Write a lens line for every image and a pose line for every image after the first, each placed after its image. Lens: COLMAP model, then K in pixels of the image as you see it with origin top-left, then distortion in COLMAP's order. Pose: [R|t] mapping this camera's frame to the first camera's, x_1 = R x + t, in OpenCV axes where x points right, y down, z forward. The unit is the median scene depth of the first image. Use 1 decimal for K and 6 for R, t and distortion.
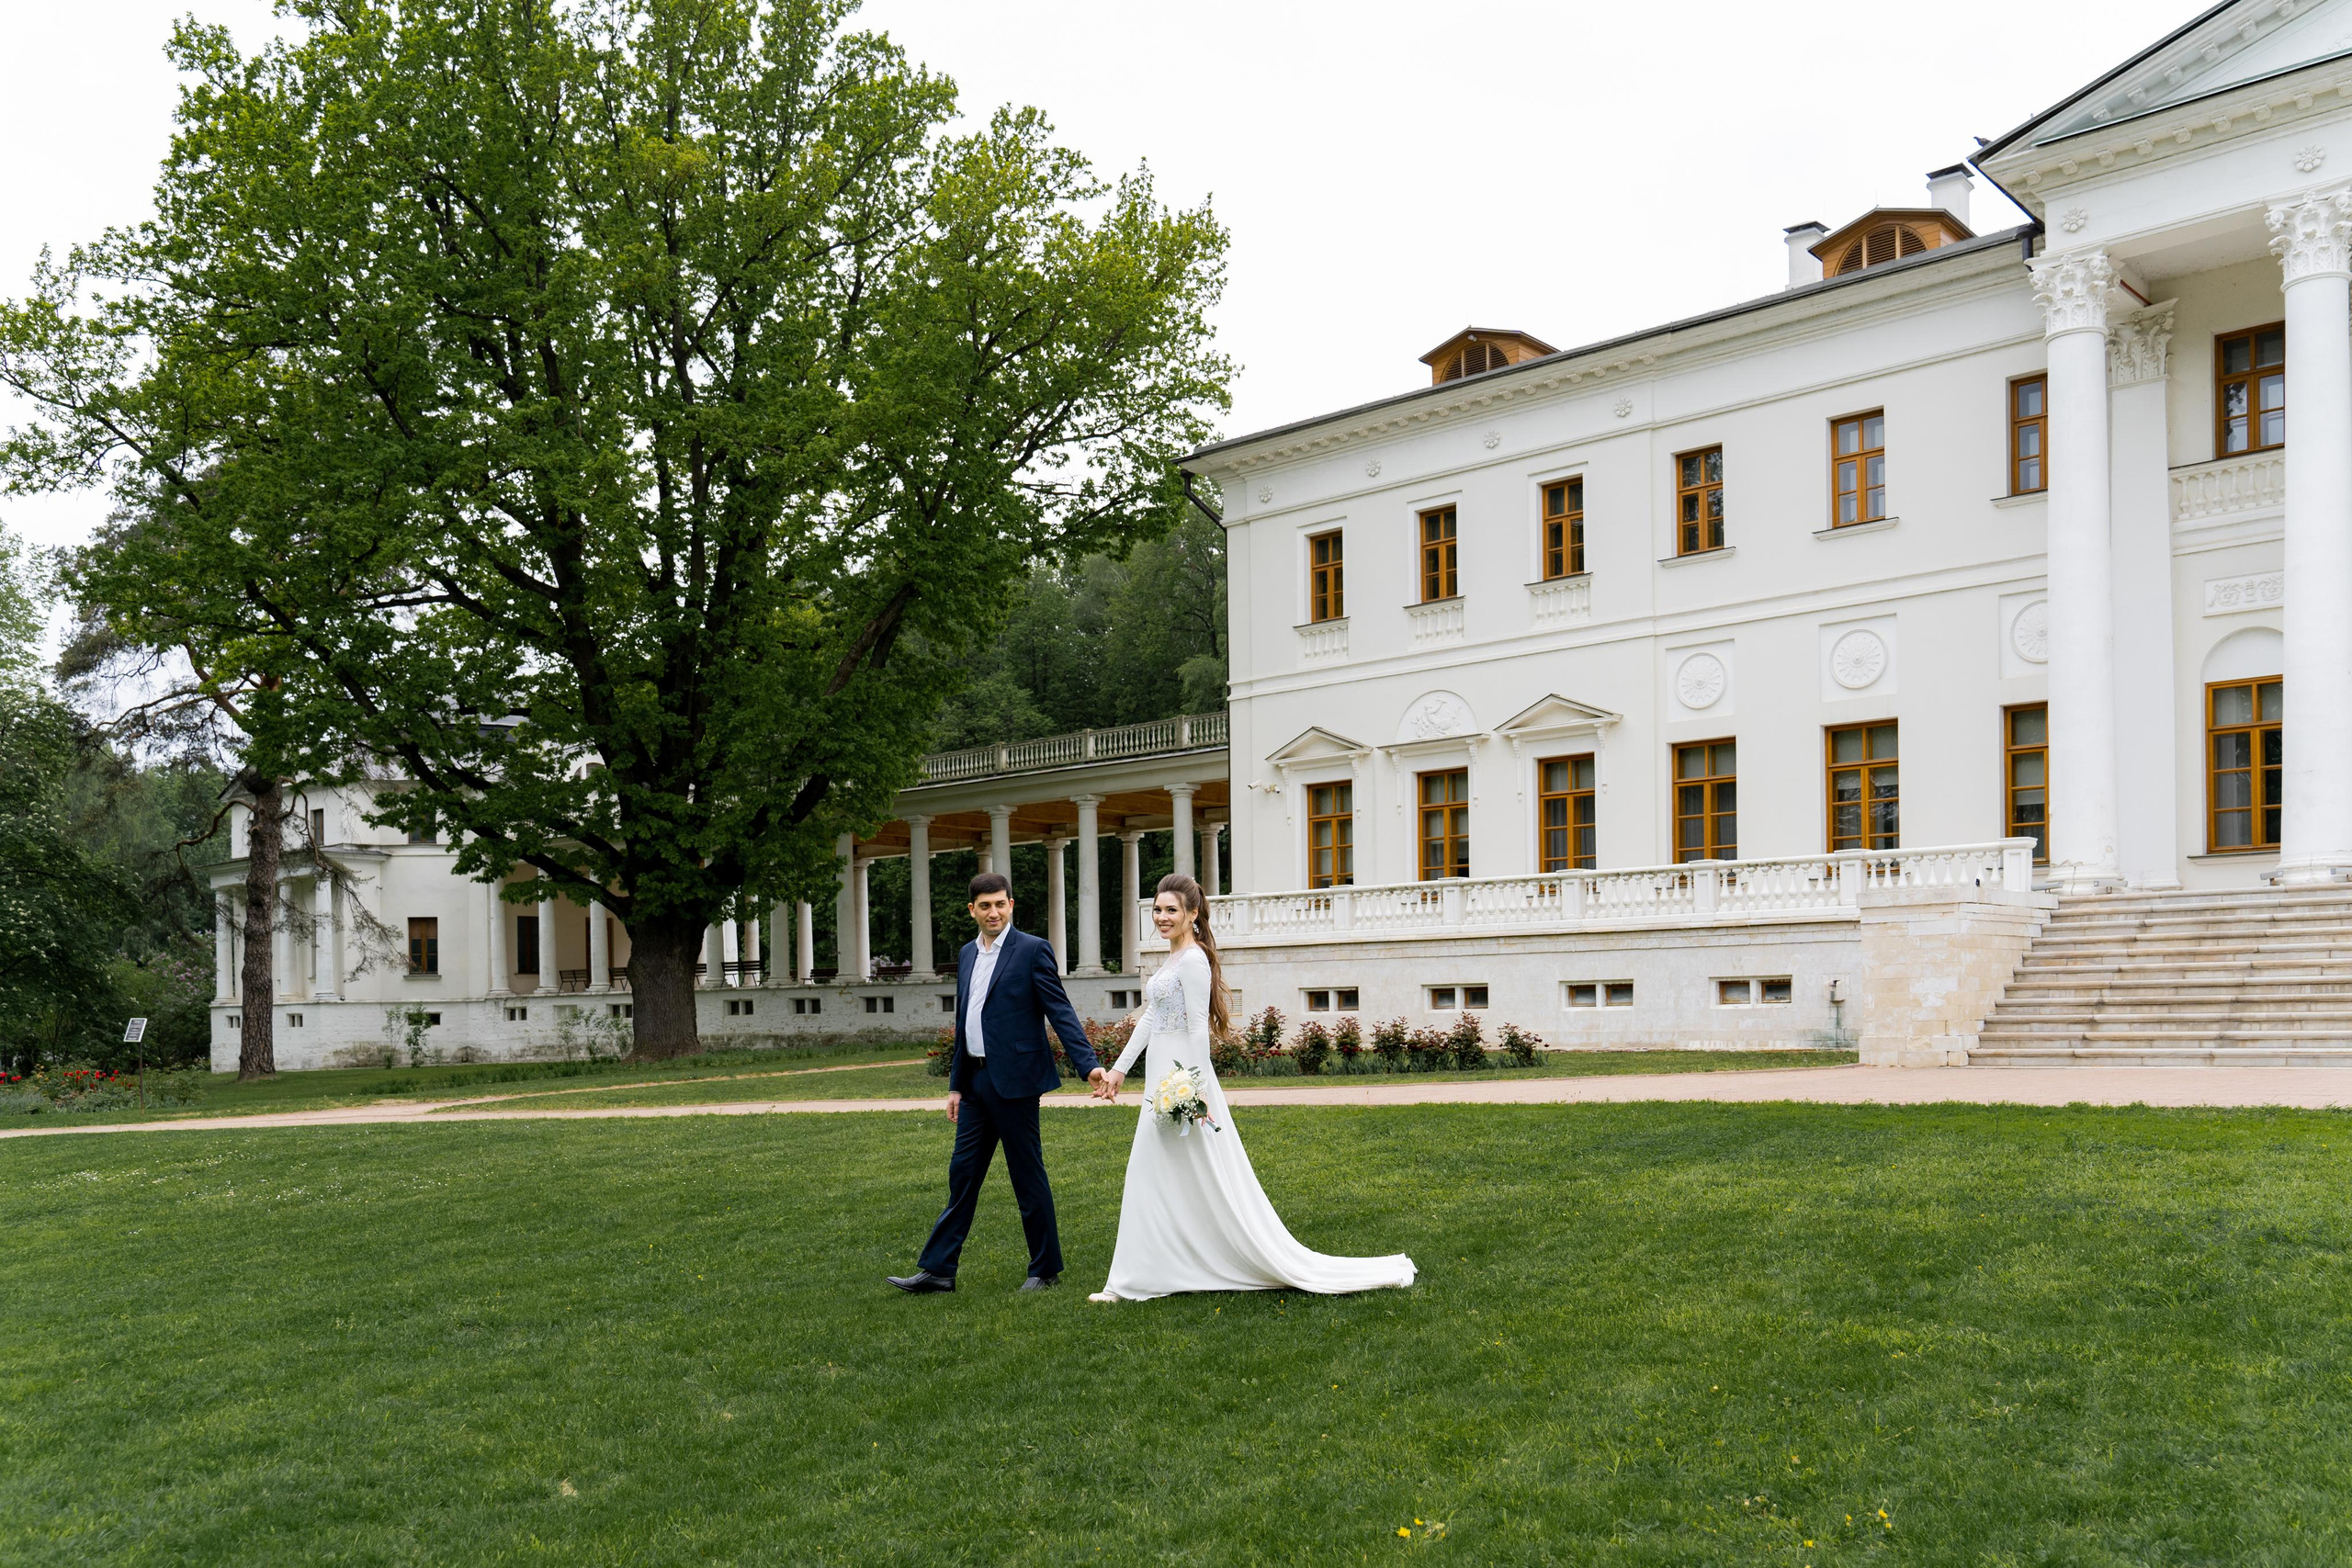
lens RADIAL K [[1948.8, 0, 1184.7], [0, 1948.8, 1011.3], [0, 0, 1]] dist [-0.006681, 0.005679]
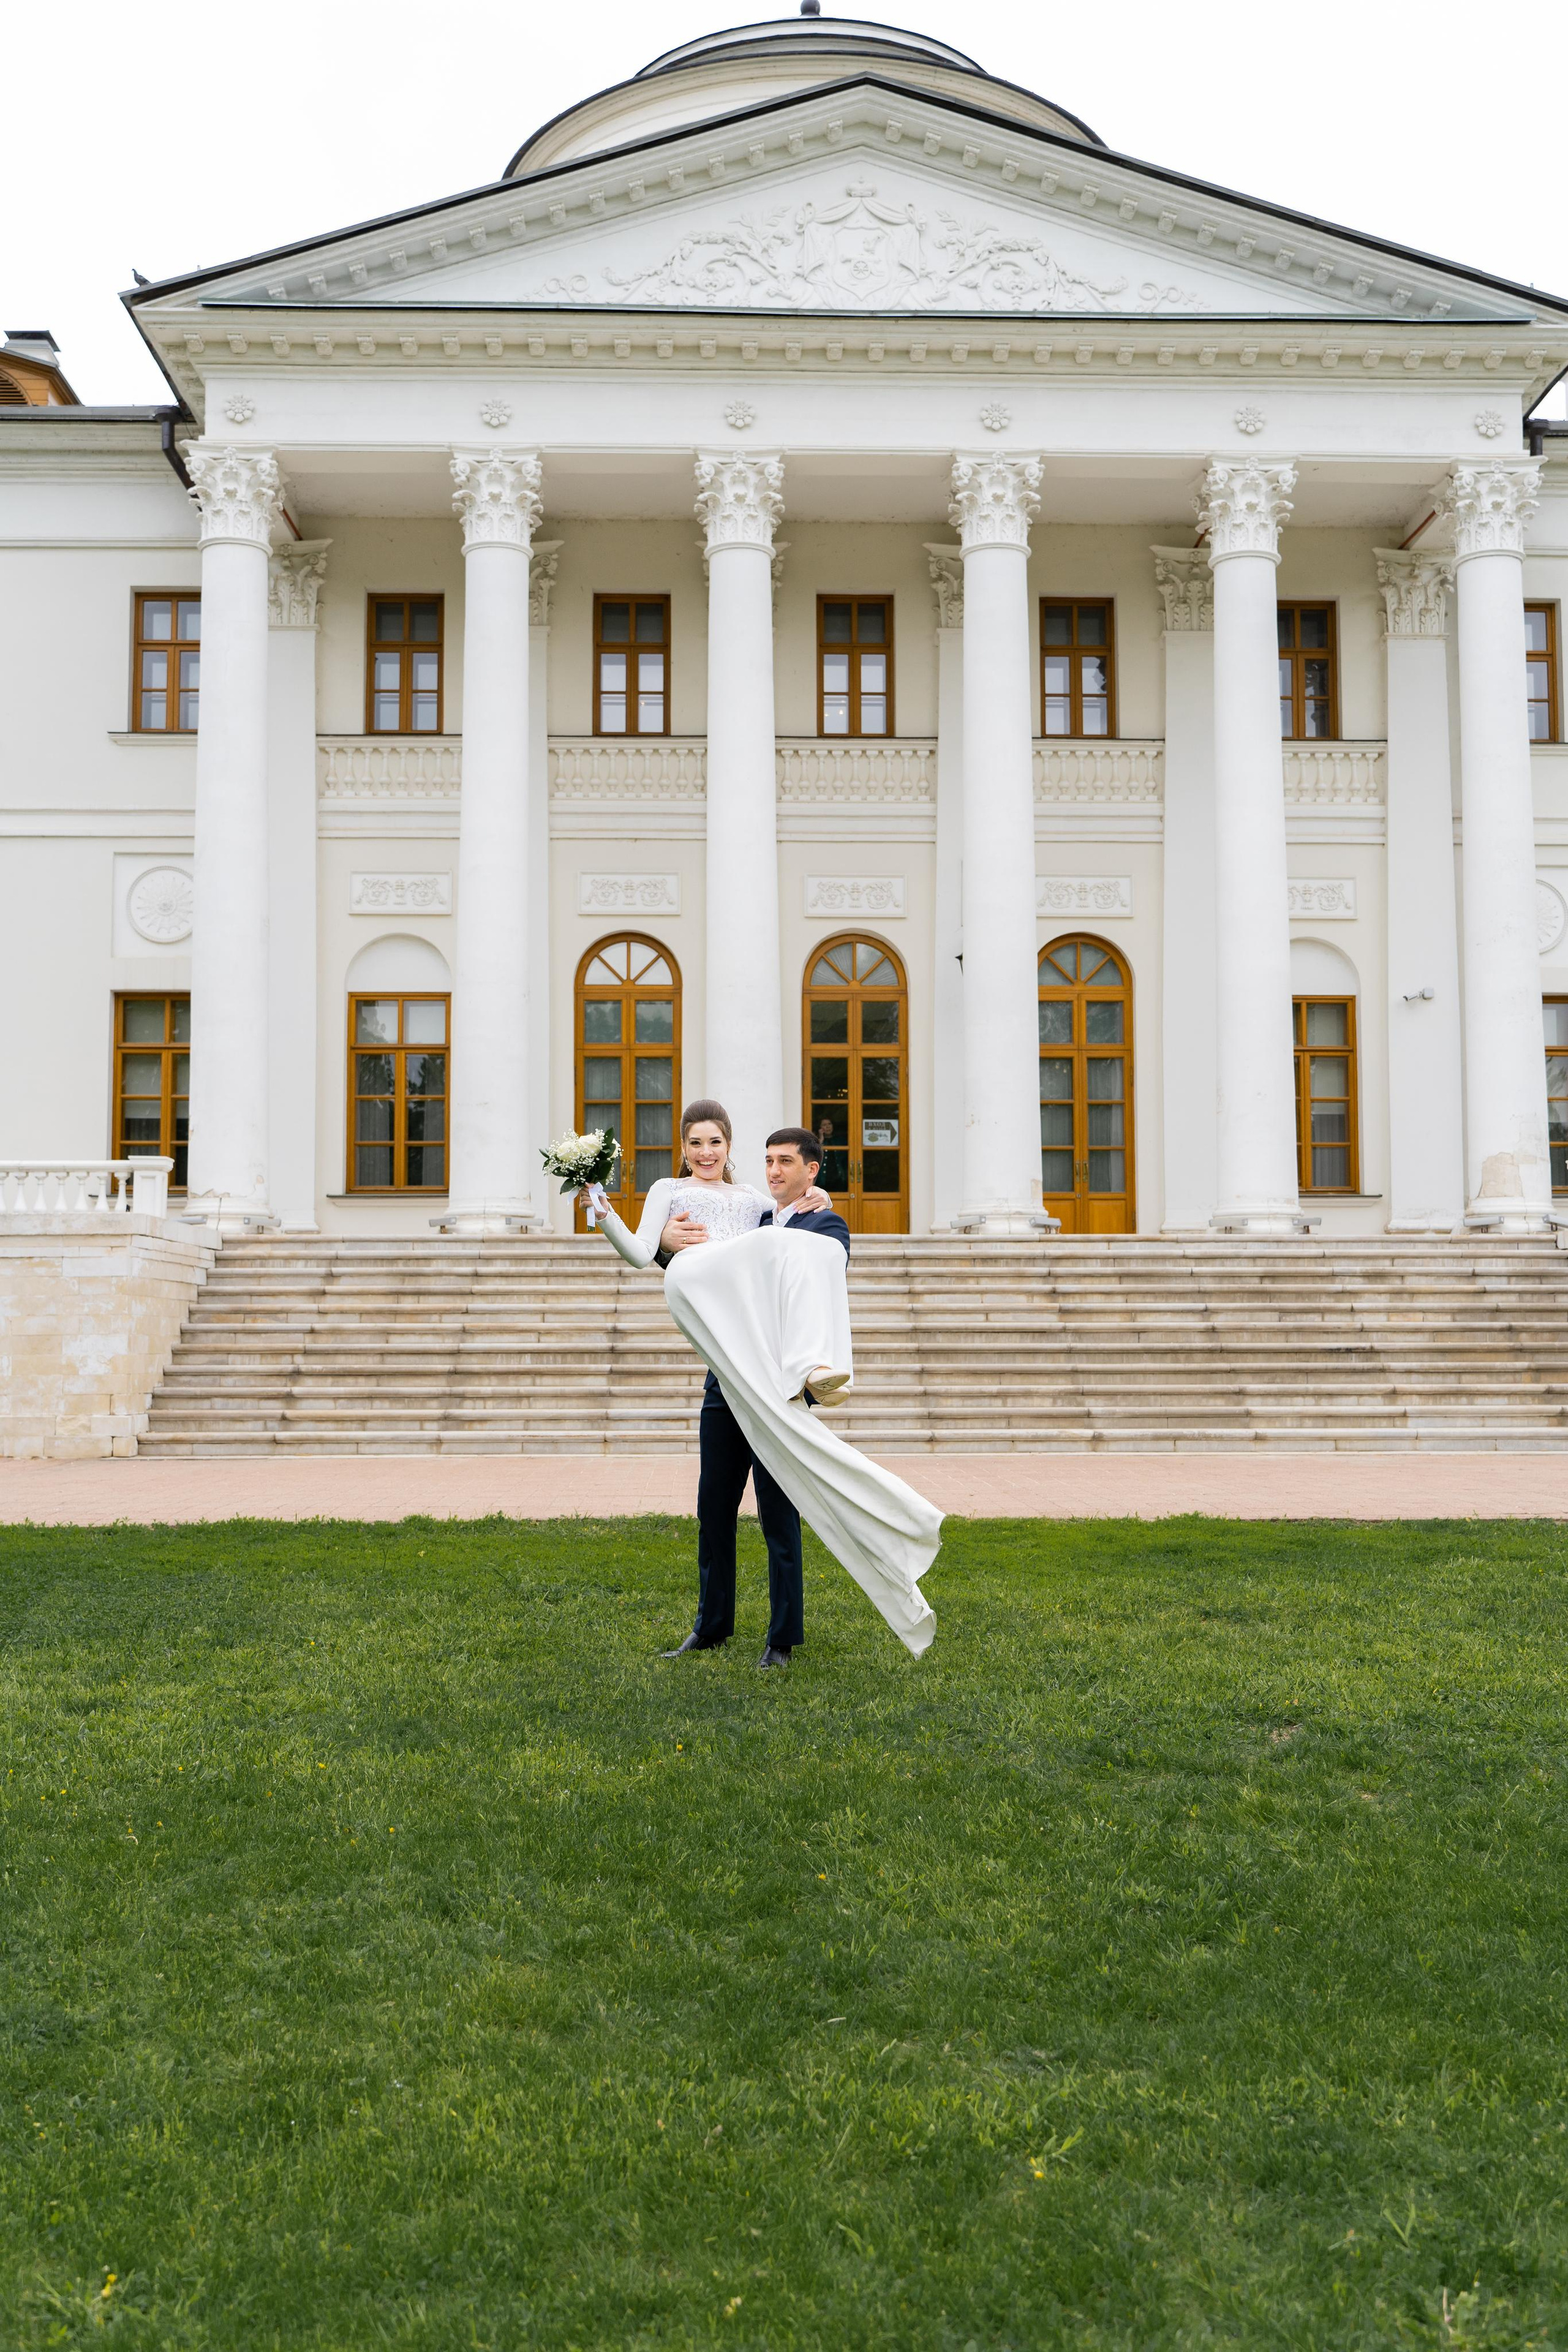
lens RADIAL K [[2319.0, 0, 789.4], [0, 2319.0, 1189.1], [0, 0, 1]] dist [-0.005667, 0.000112]
pose [[0.728133, 0.065124, 0.682335, -0.019107], [-0.010863, 0.996448, -0.083512, -0.001689], [-0.685350, 0.053395, 0.726254, 0.157822]]
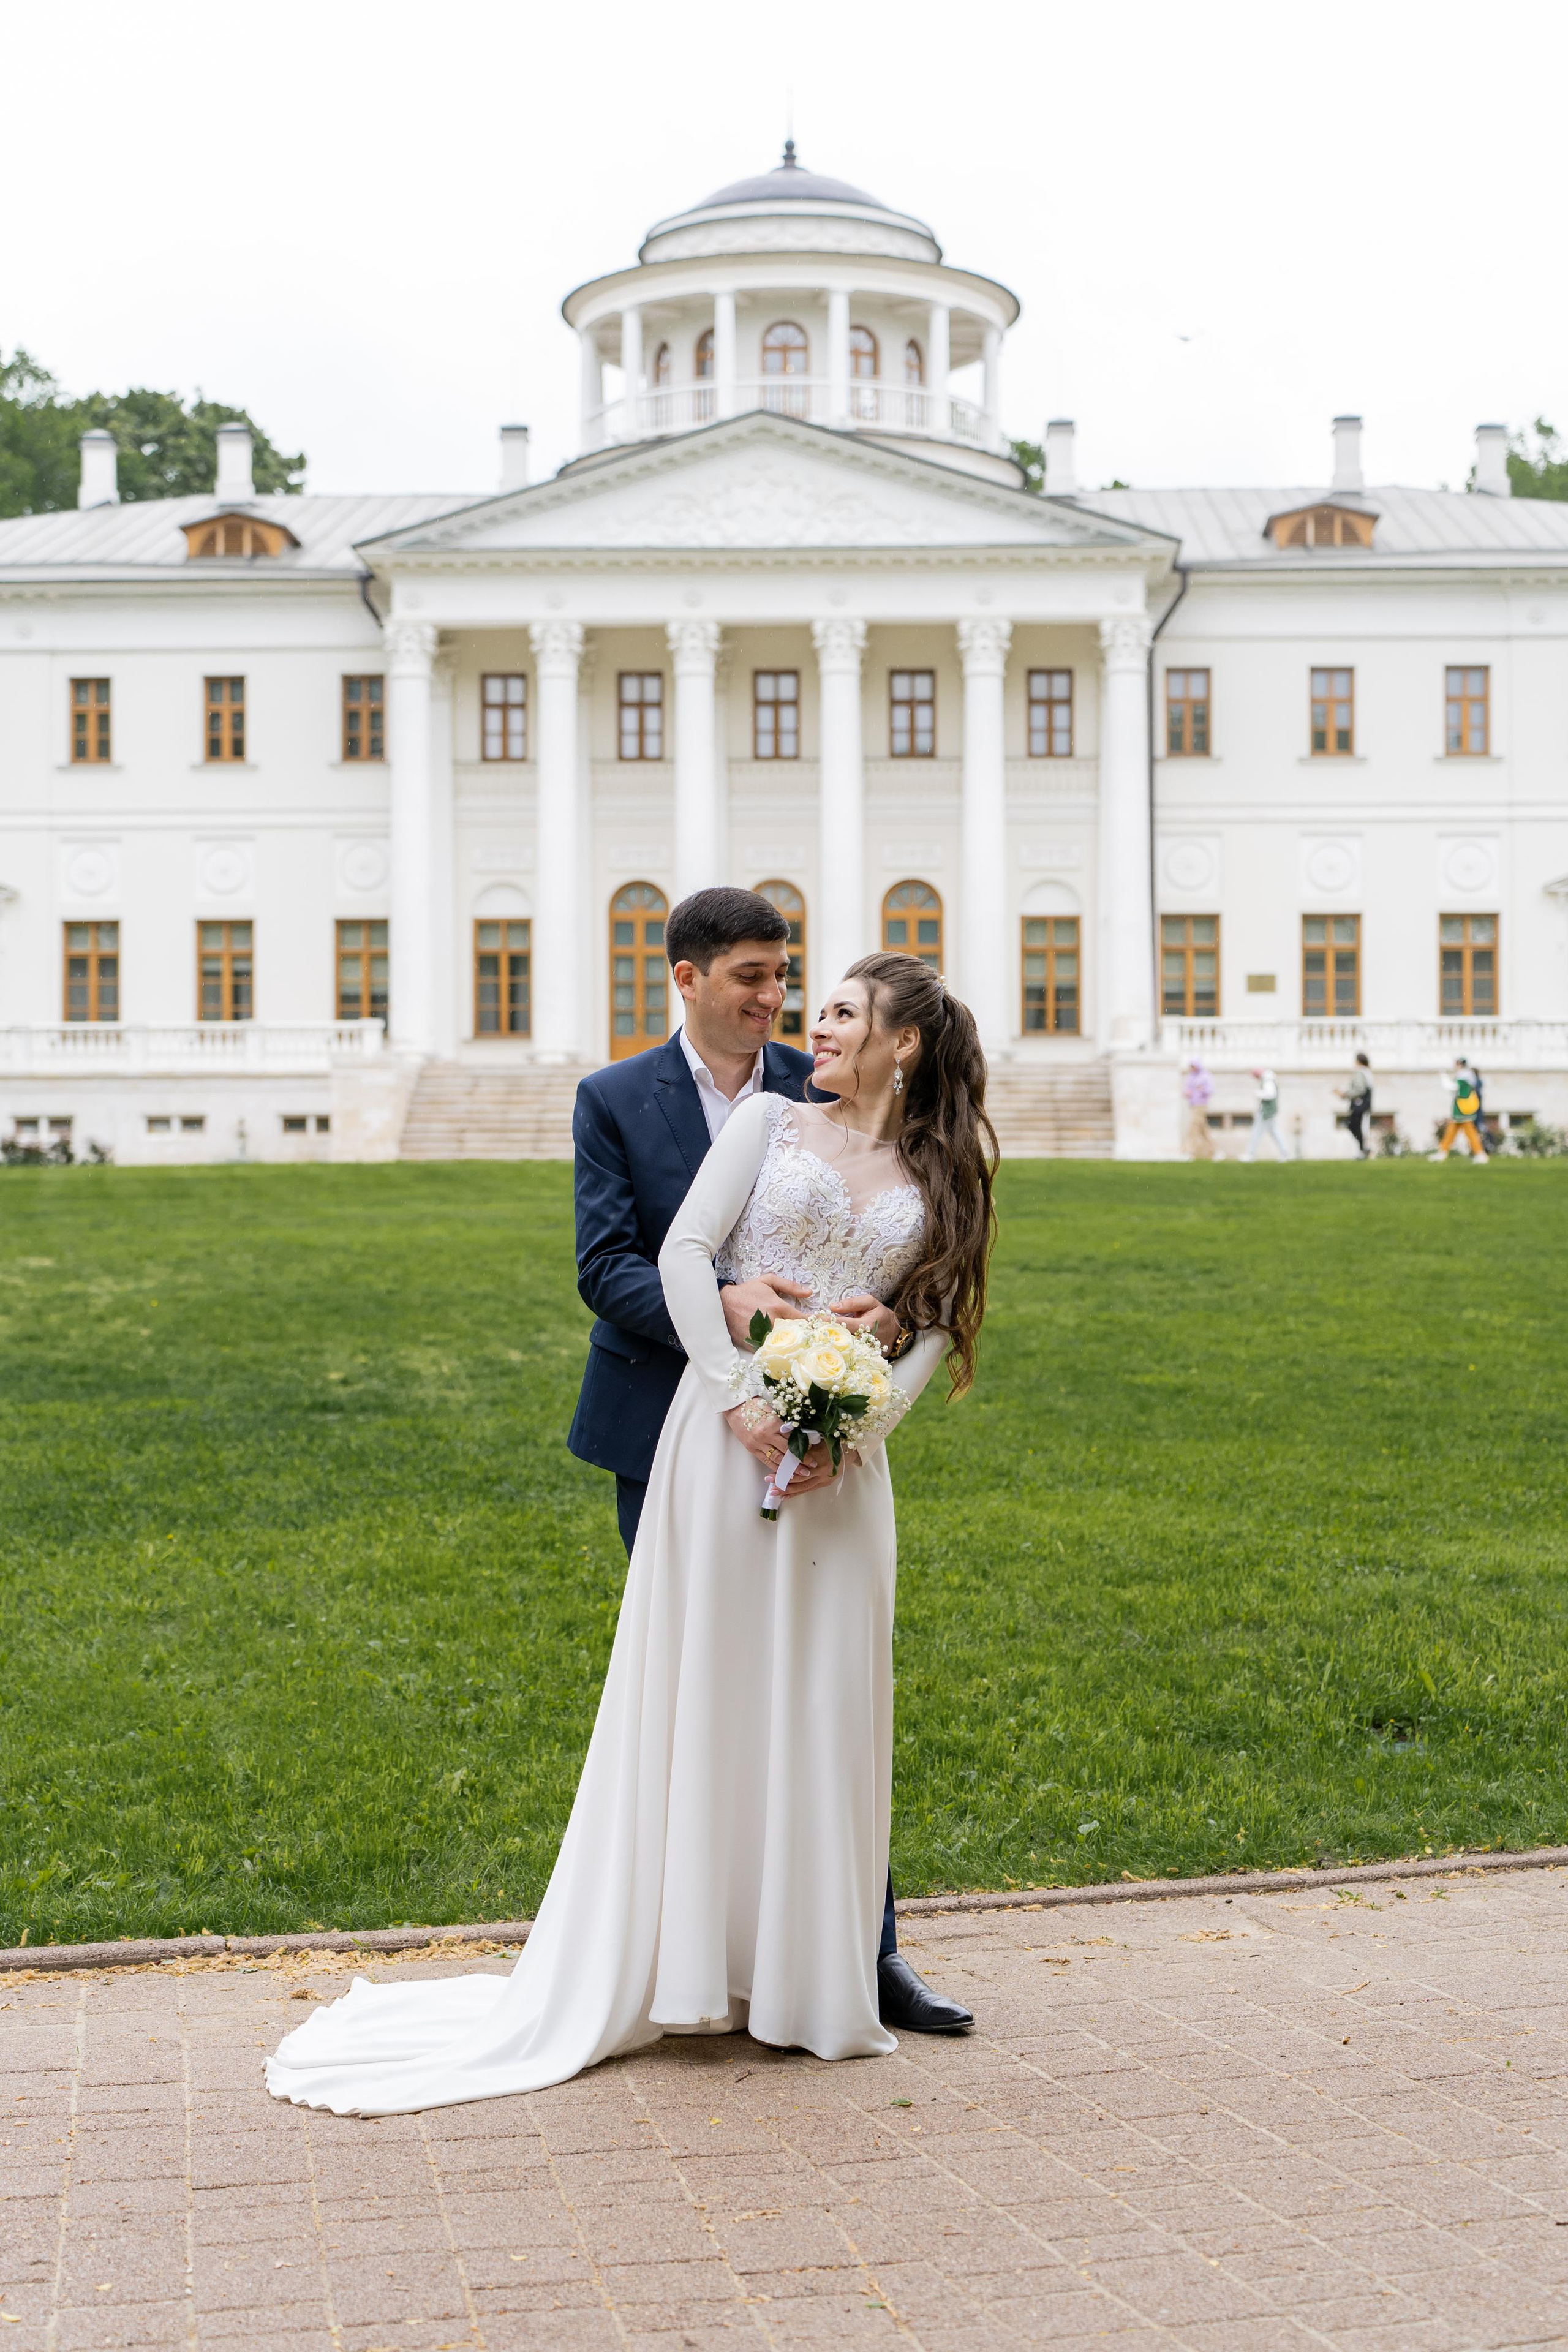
lens RADIAL K [[3504.3, 0, 798.7], [0, 3504.3, 1173.1], [0, 0, 1]] dist [-0.002517, -0.062780]
pose [[0.772906, 0.026200, 0.633979, -0.995306], [-0.011459, 0.999561, -0.027339, 0.092521], [-0.634417, 0.013866, 0.772867, -1.230745]]
